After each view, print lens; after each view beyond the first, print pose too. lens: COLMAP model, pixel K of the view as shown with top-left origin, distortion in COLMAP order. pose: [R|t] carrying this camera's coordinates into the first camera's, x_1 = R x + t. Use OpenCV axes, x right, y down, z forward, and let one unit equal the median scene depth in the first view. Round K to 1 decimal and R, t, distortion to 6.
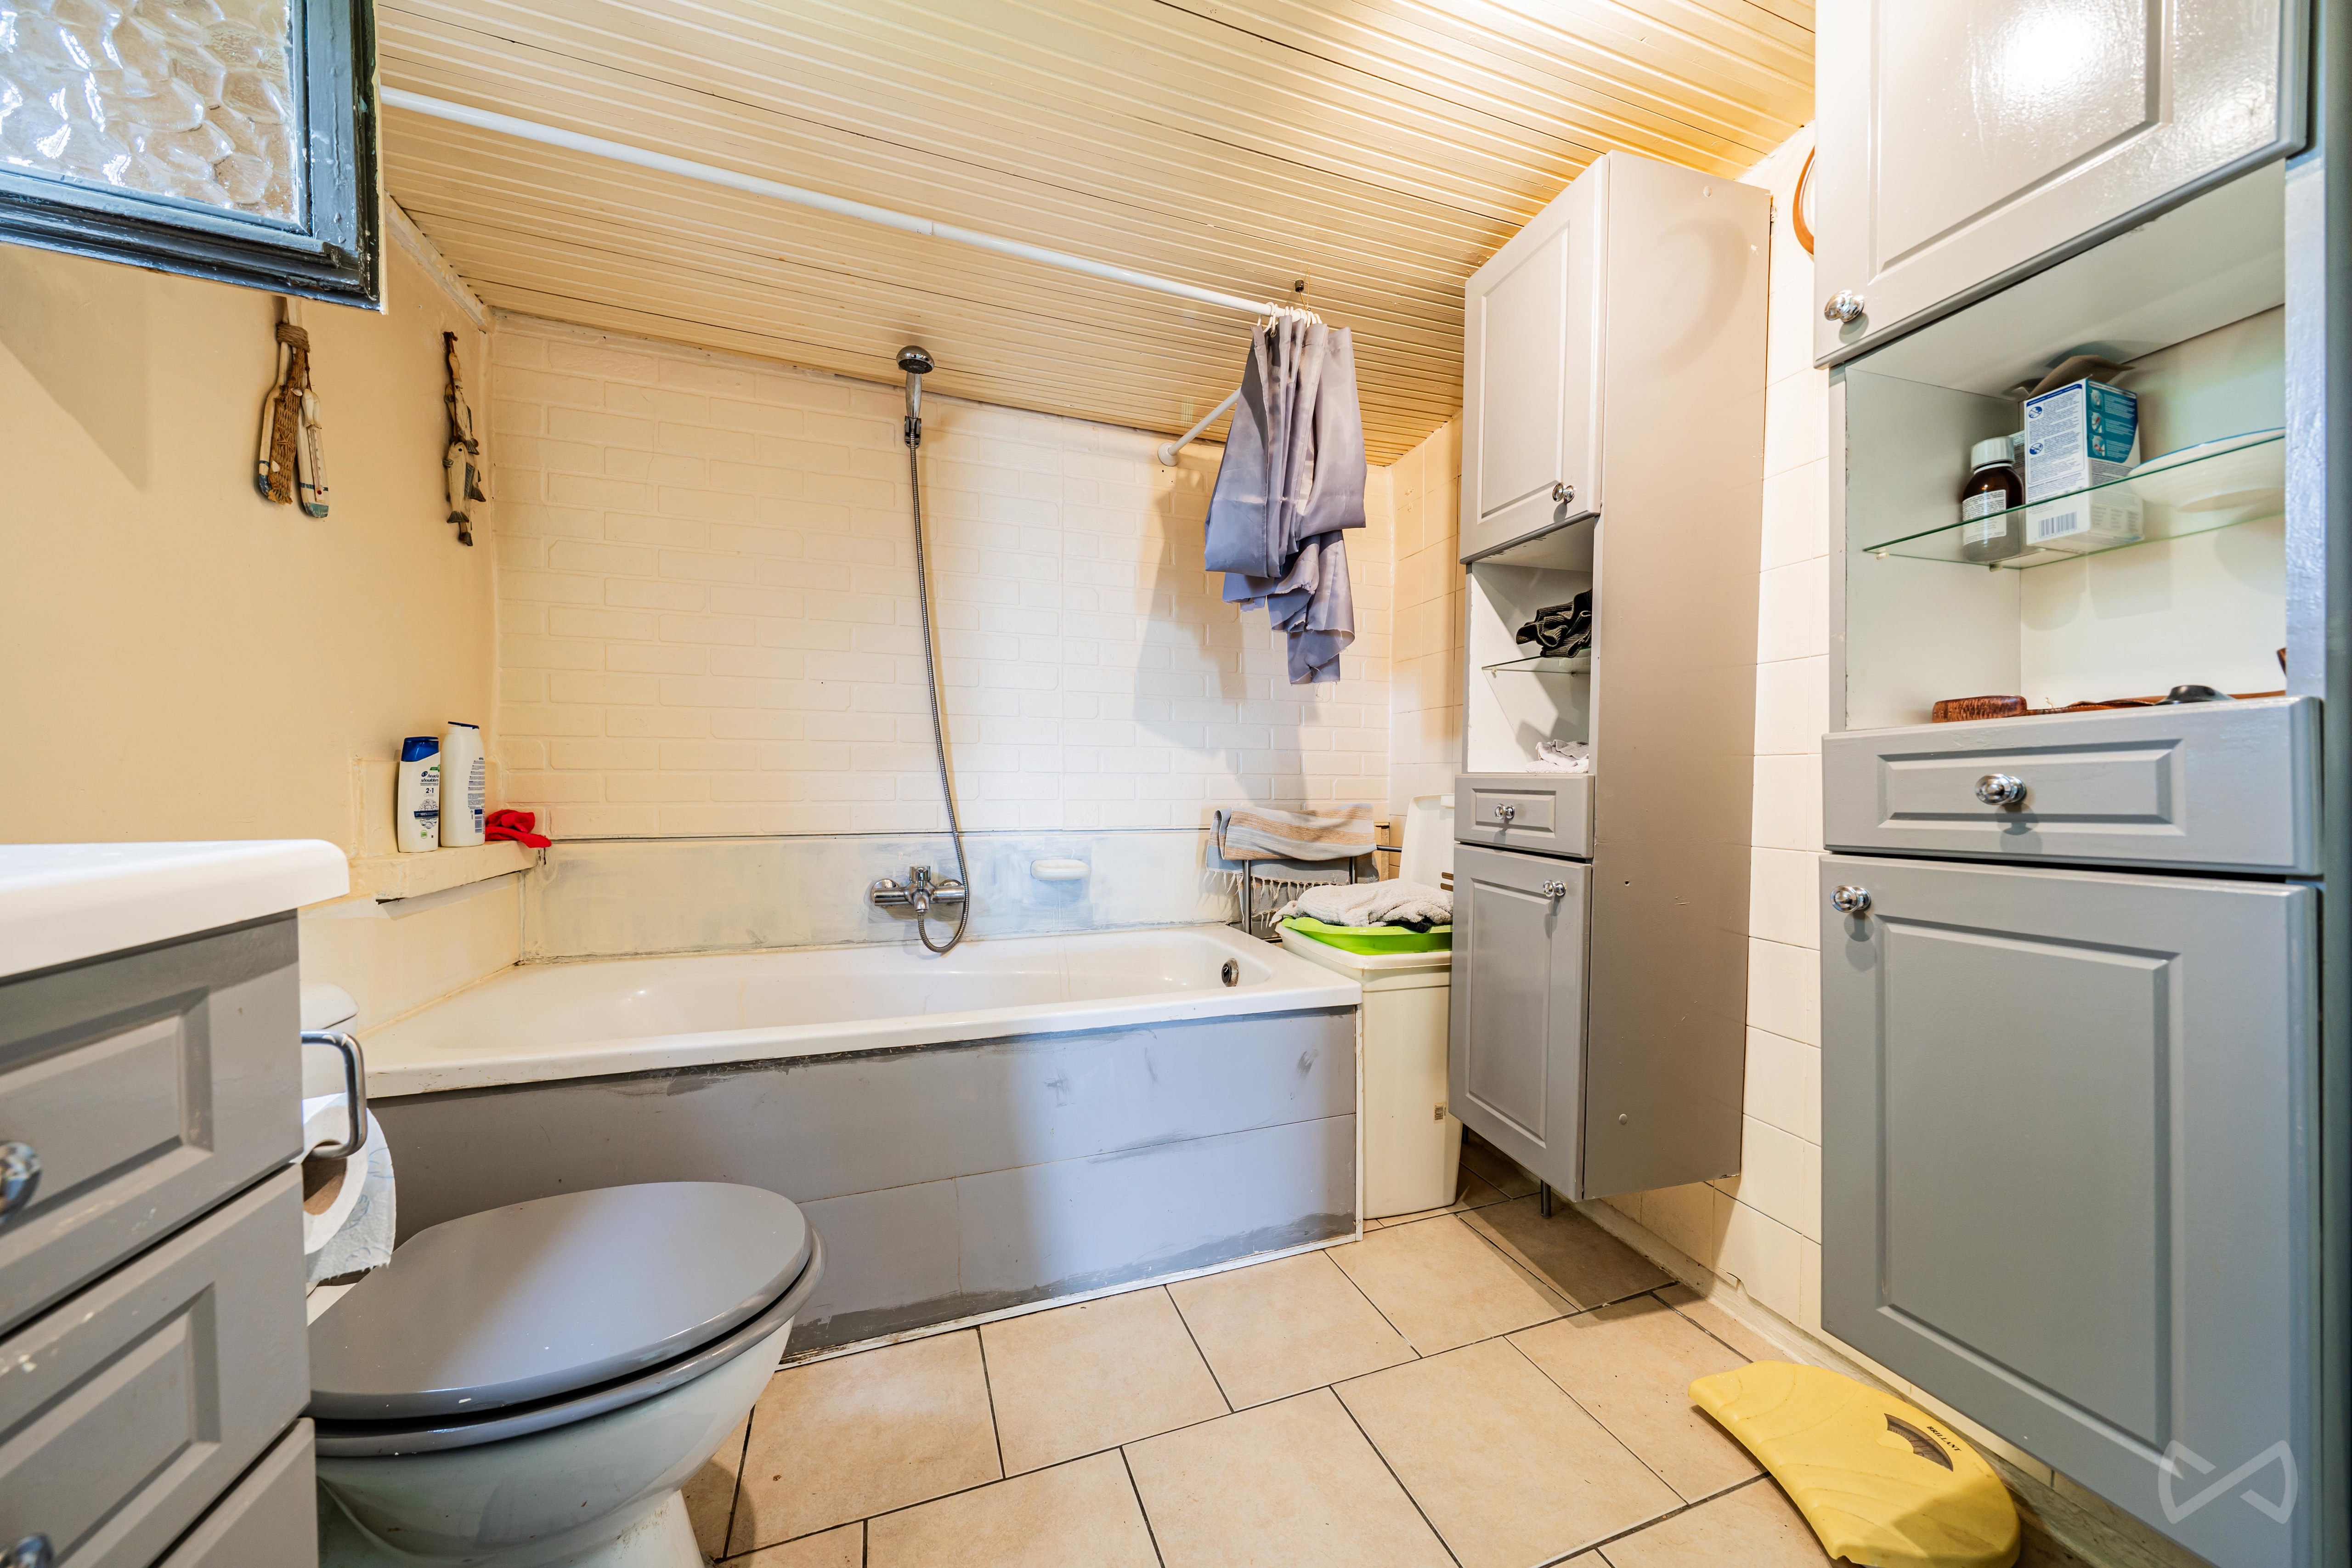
lens RADIAL K [[805.2, 0, 1181.4], [0, 805.2, 789.8], [0, 0, 1]] dist [-0.004800, 0.000167]
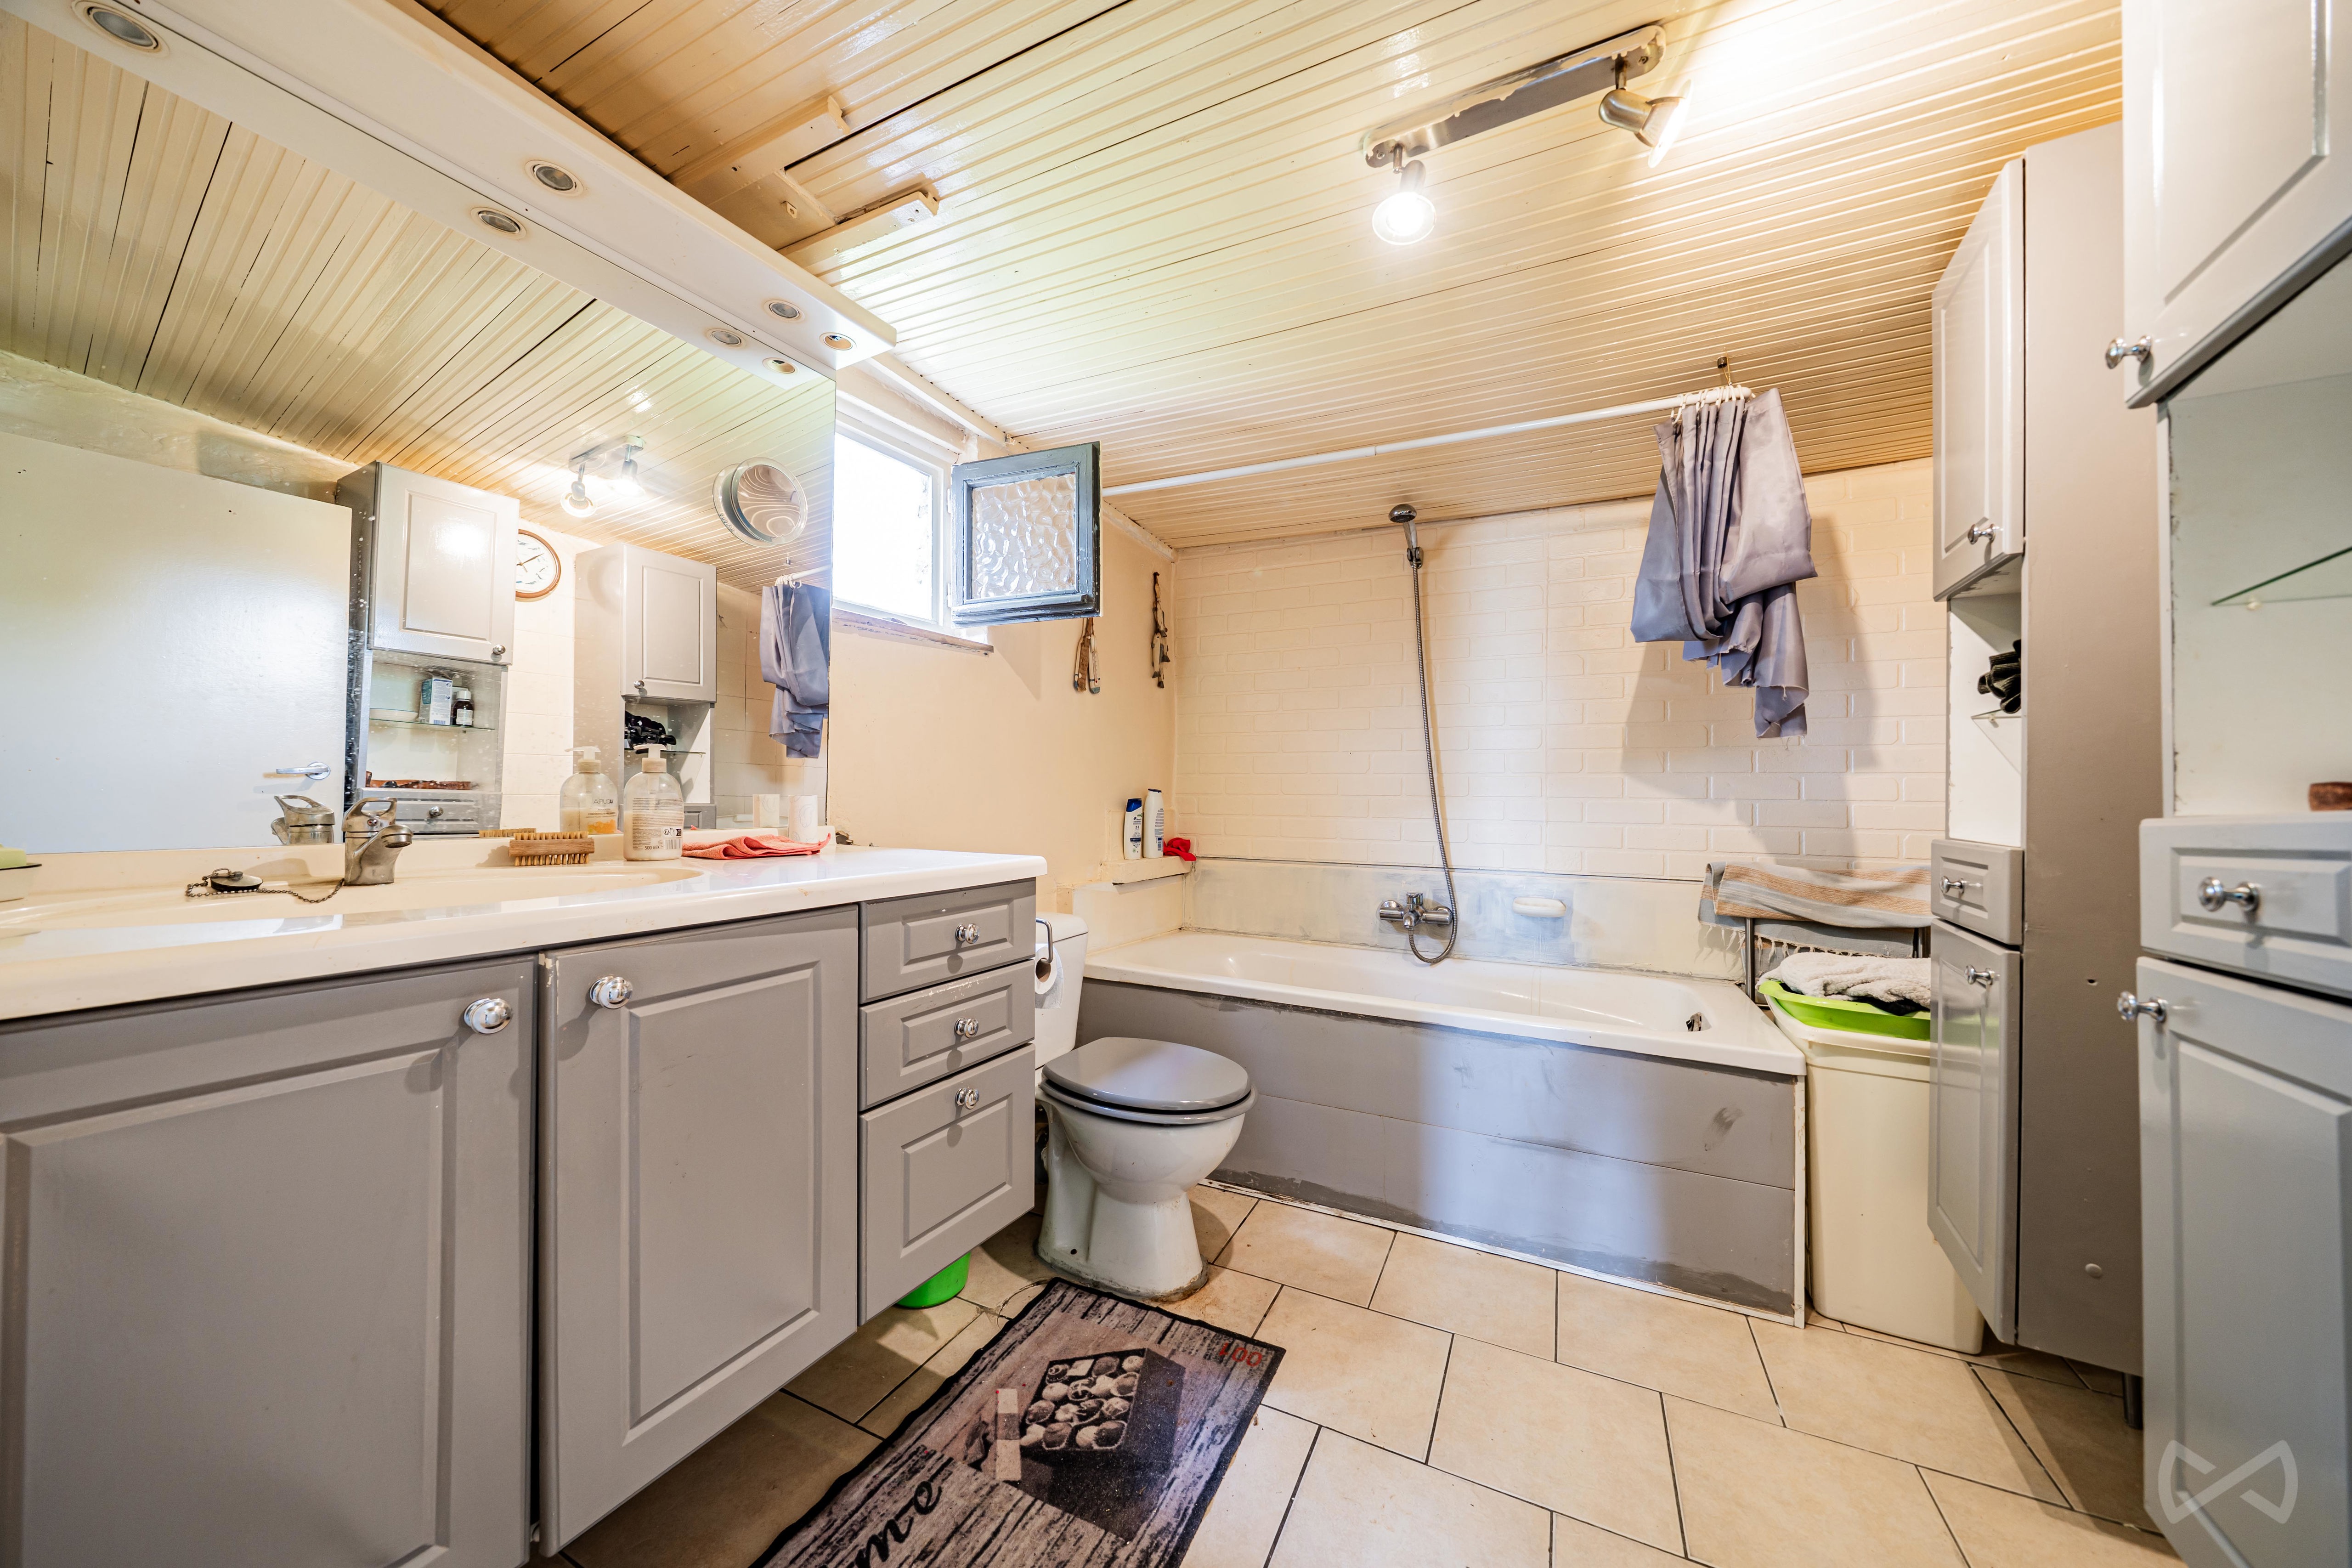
lens RADIAL K [[805.2, 0, 1178.3], [0, 805.2, 795.2], [0, 0, 1]] dist [-0.004800, 0.000167]
pose [[0.701166, 0.001787, -0.712996, 0.404022], [-0.023384, 0.999517, -0.020491, -0.031599], [0.712614, 0.031040, 0.700869, -0.215296]]
